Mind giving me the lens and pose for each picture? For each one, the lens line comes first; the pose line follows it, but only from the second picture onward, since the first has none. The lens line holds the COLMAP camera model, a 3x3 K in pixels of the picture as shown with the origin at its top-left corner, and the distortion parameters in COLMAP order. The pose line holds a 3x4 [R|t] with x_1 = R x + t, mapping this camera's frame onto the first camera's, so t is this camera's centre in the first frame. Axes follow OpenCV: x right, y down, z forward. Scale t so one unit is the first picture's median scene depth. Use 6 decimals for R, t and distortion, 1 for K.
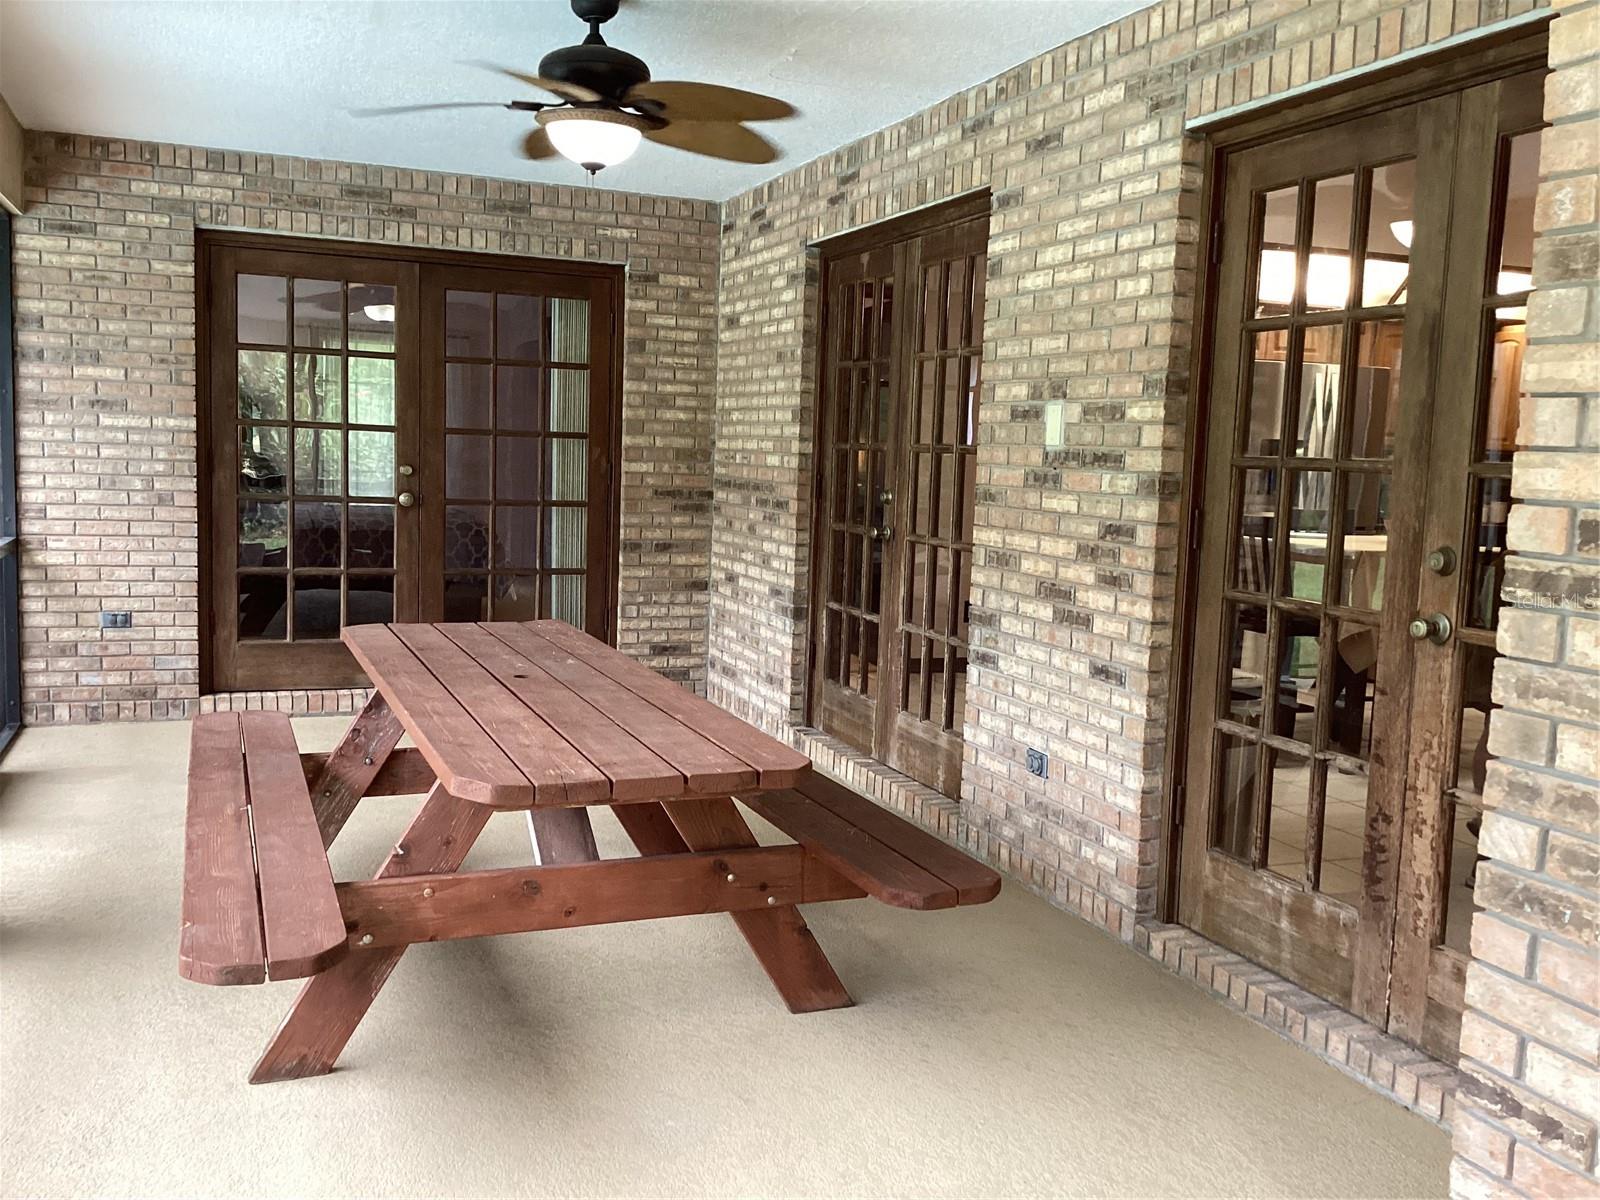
lens RADIAL K [[1442.3, 0, 794.4], [0, 1442.3, 597.1], [0, 0, 1]] dist [0.057514, -0.101478]
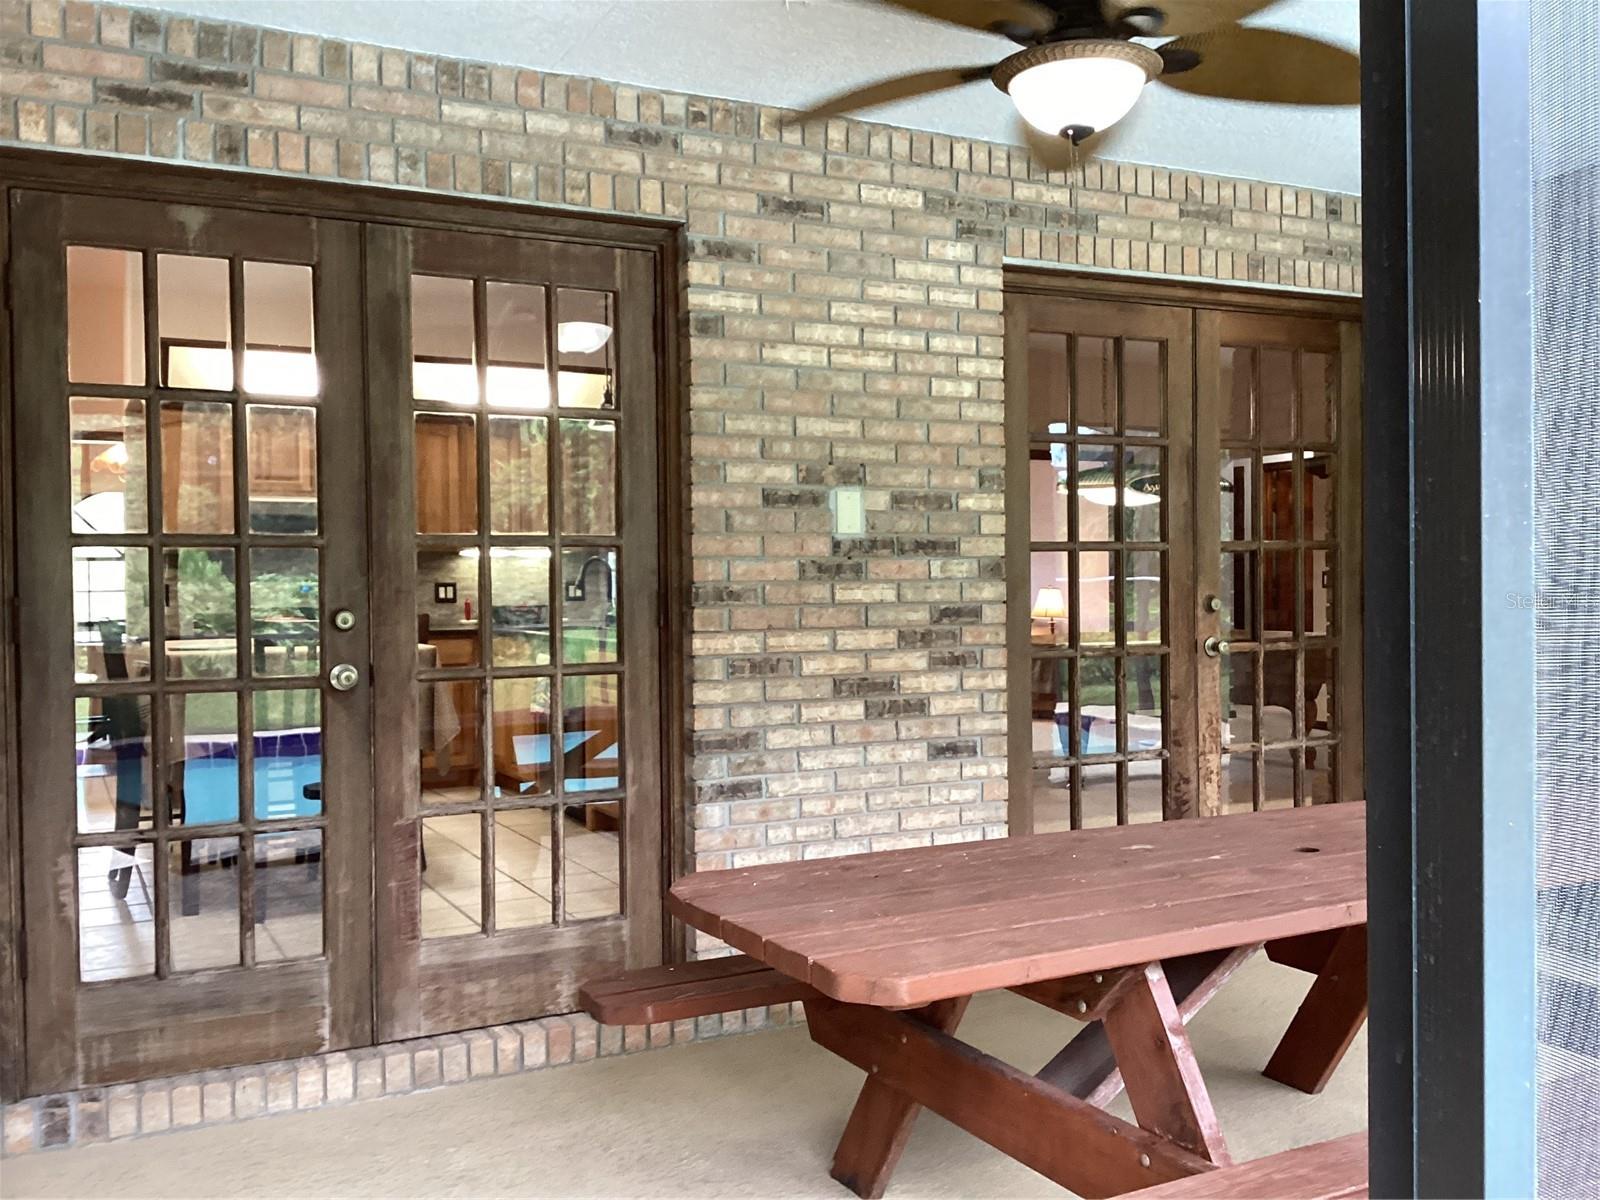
lens RADIAL K [[1442.3, 0, 804.8], [0, 1442.3, 612.5], [0, 0, 1]] dist [0.057514, -0.101478]
pose [[-0.108690, -0.043308, 0.993132, -0.789336], [0.116432, 0.991620, 0.055985, -0.114325], [-0.987234, 0.121717, -0.102737, 1.175023]]
